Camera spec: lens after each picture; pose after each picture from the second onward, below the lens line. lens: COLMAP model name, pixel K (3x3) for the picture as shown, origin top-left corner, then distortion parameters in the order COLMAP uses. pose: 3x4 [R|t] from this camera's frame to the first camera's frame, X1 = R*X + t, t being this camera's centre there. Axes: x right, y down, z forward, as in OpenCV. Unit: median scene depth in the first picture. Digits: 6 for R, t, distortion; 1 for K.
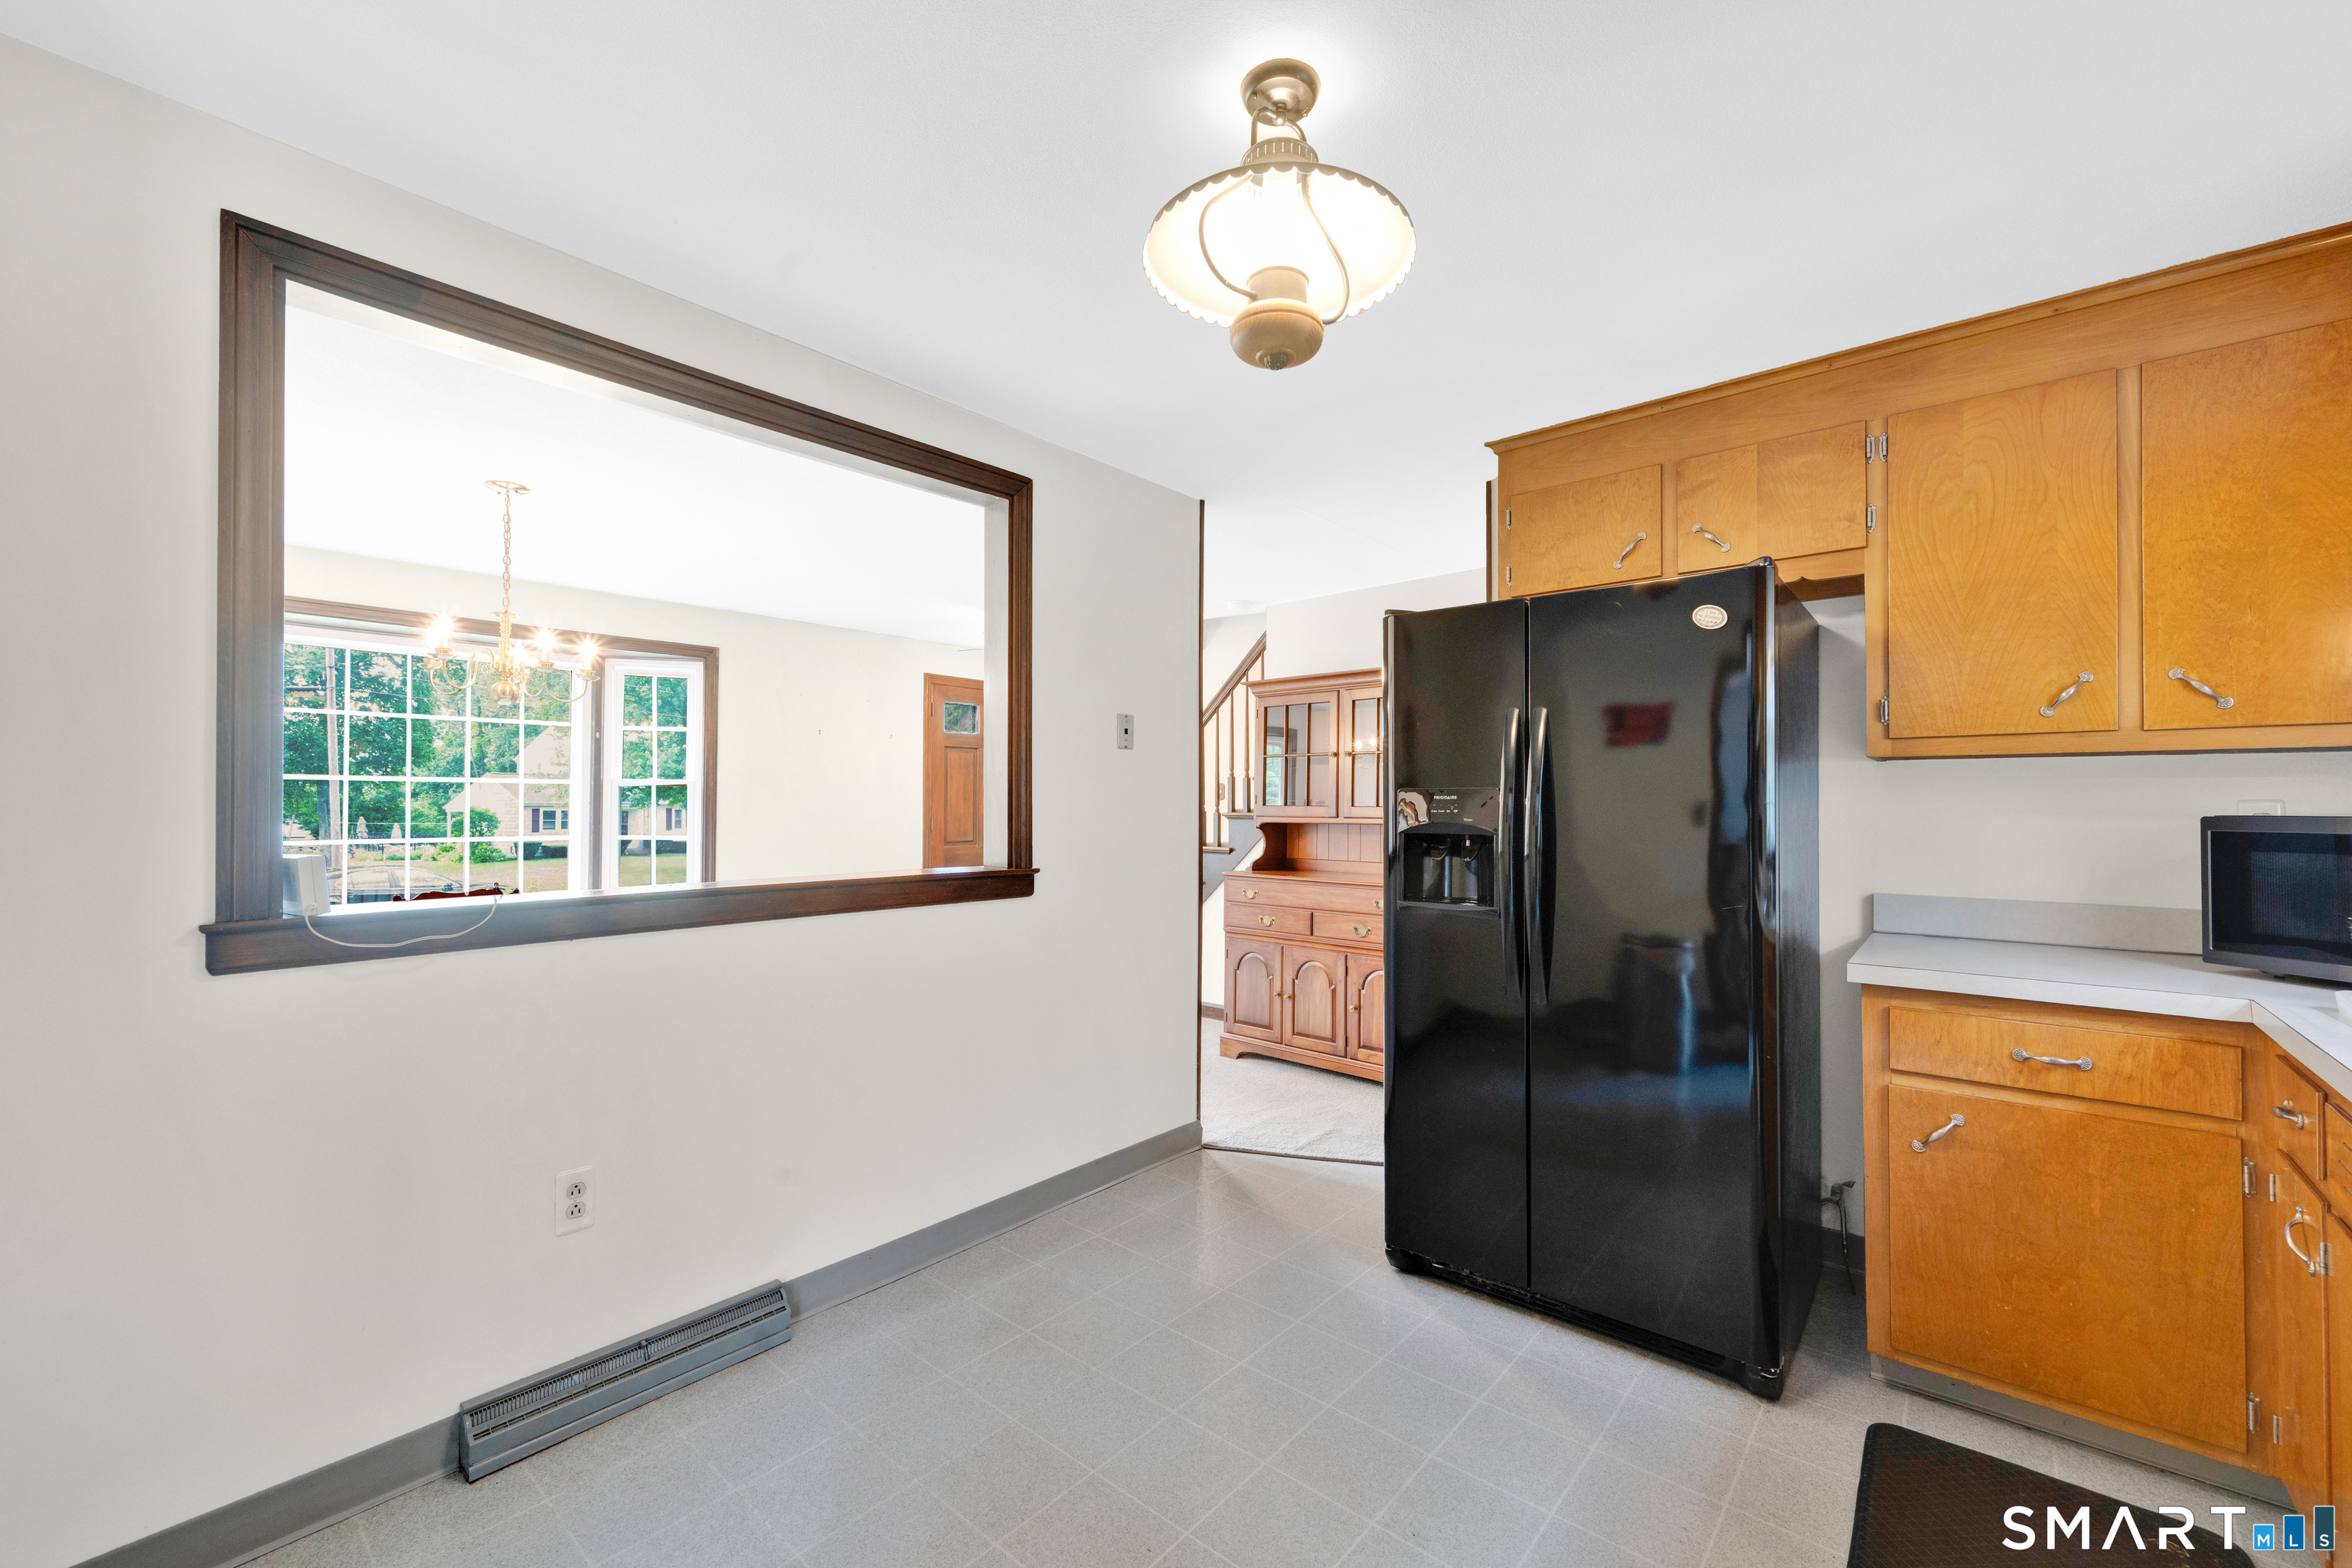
lens RADIAL K [[946.5, 0, 1229.4], [0, 946.5, 781.5], [0, 0, 1]] dist [0.006065, 0.000862]
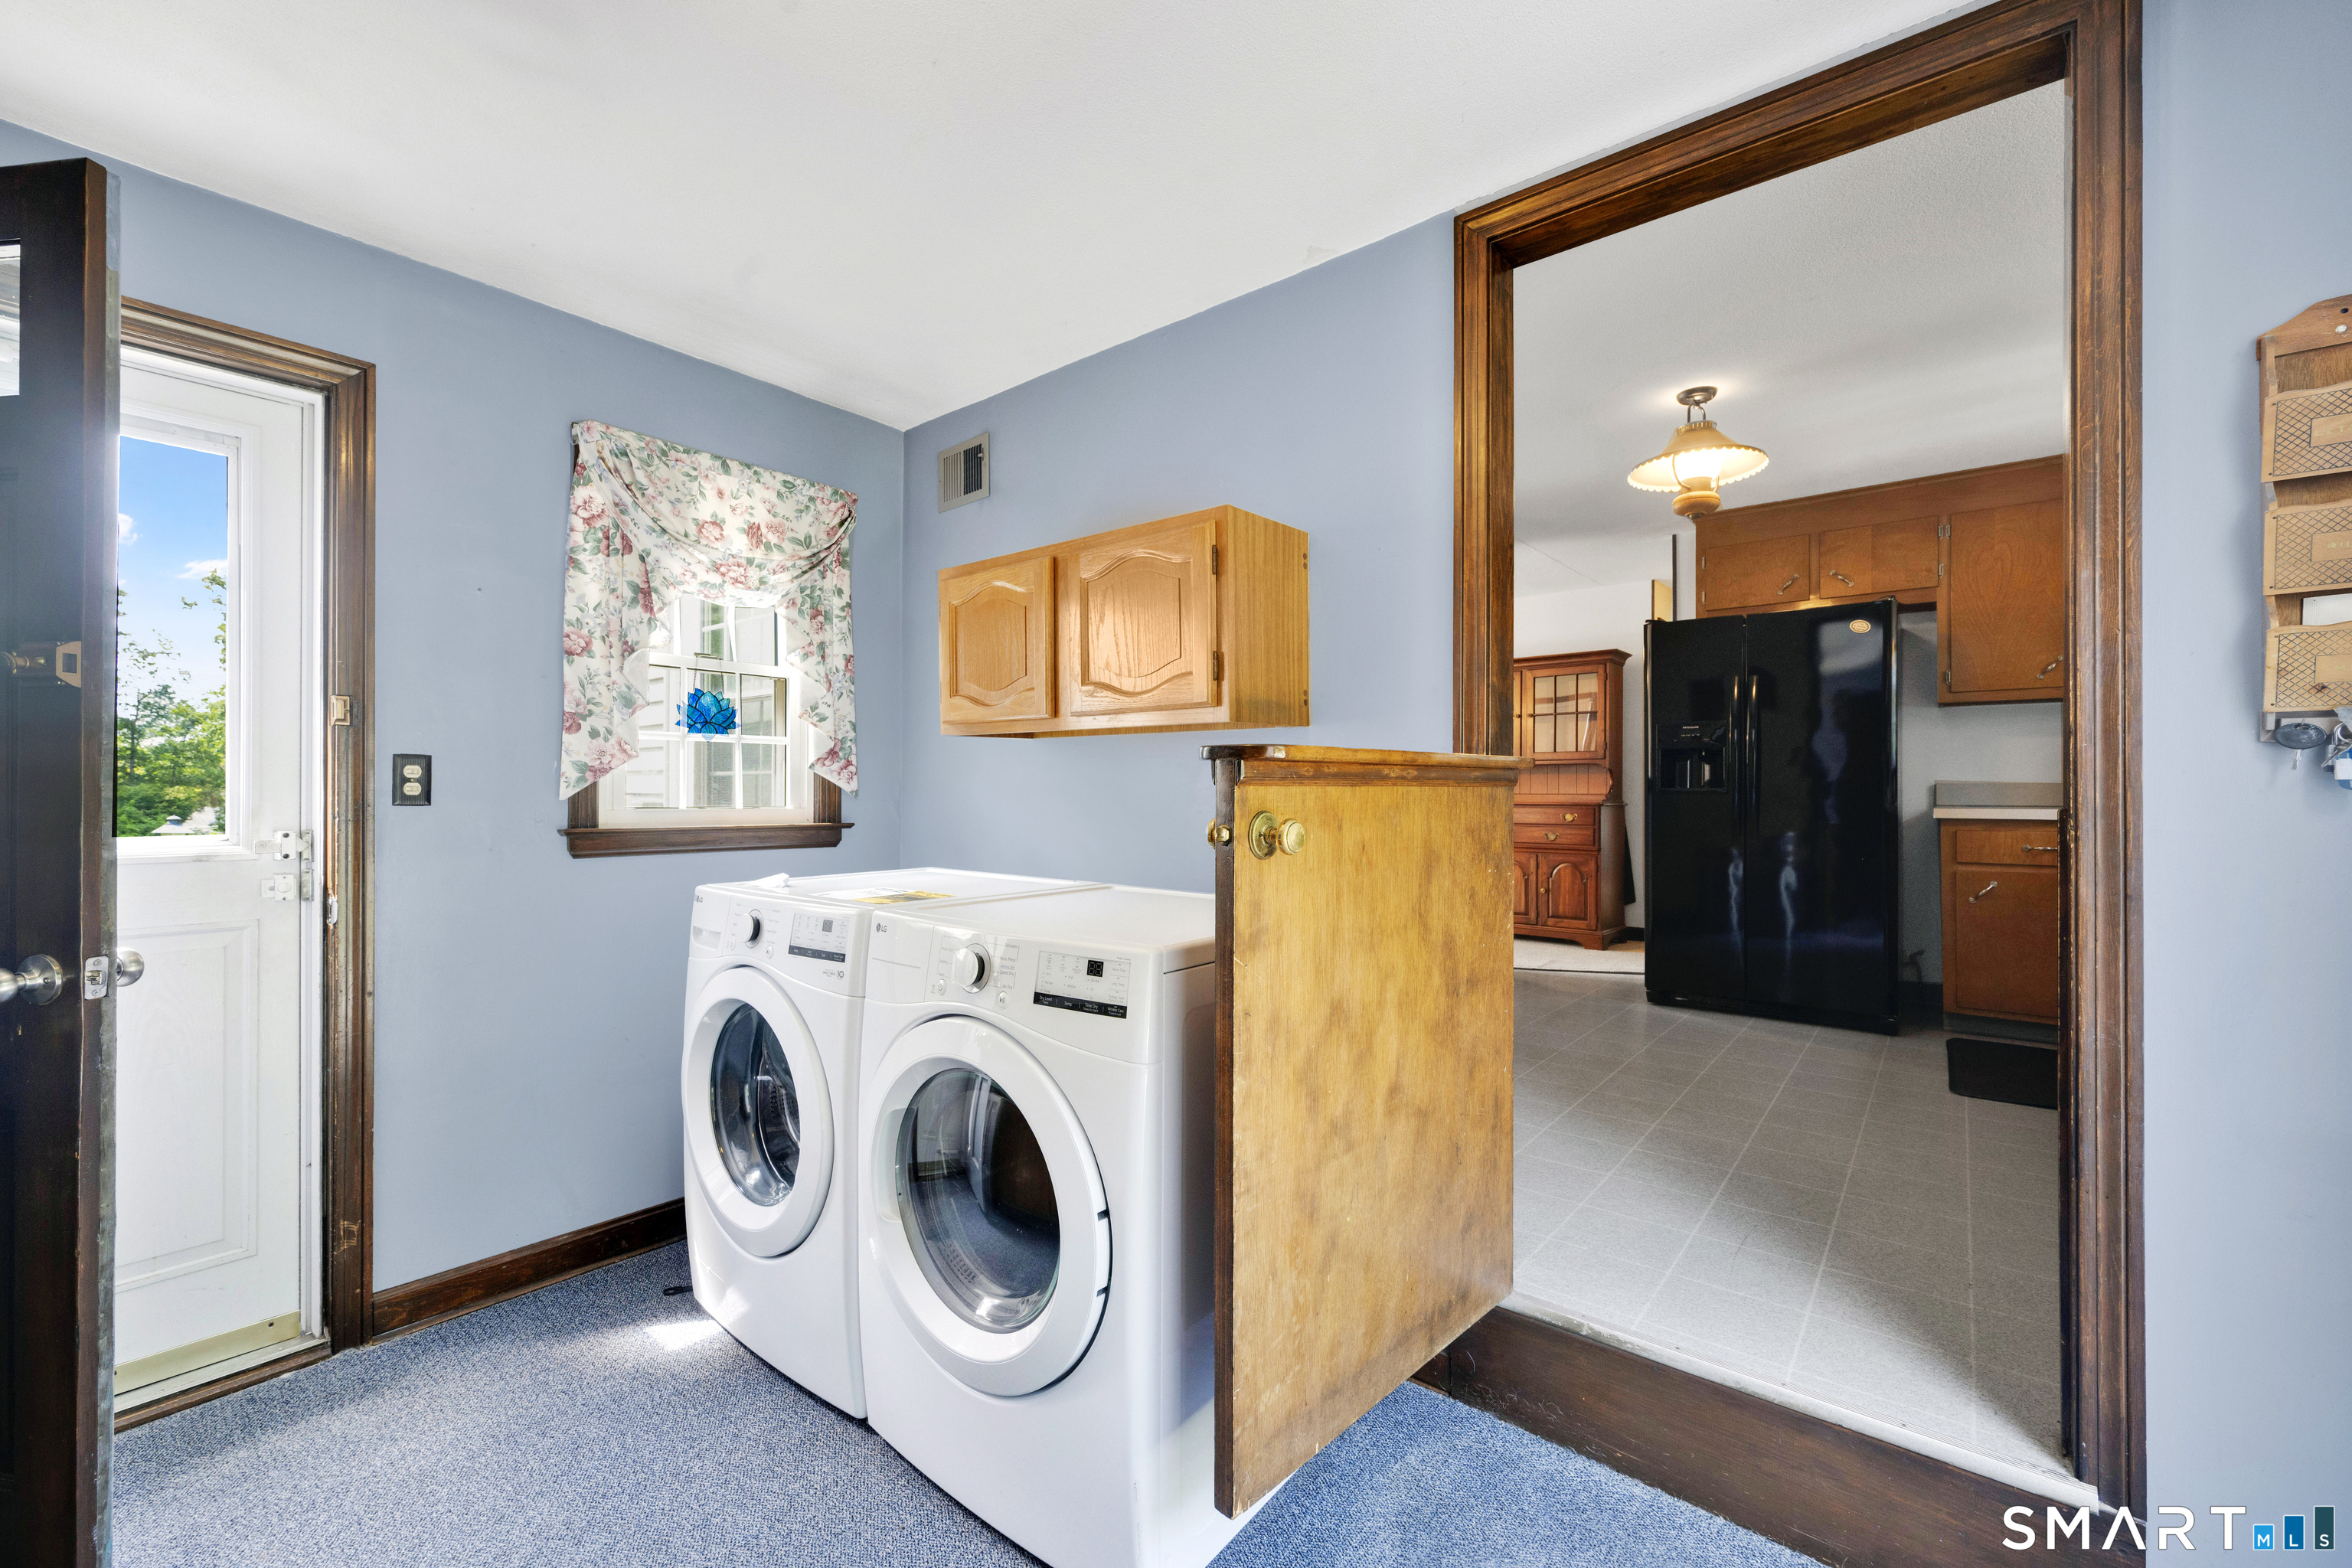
lens RADIAL K [[946.5, 0, 1179.0], [0, 946.5, 782.9], [0, 0, 1]] dist [0.006065, 0.000862]
pose [[0.999964, -0.007164, -0.004562, -0.728115], [0.007243, 0.999820, 0.017545, 0.080098], [0.004435, -0.017577, 0.999836, -0.778195]]
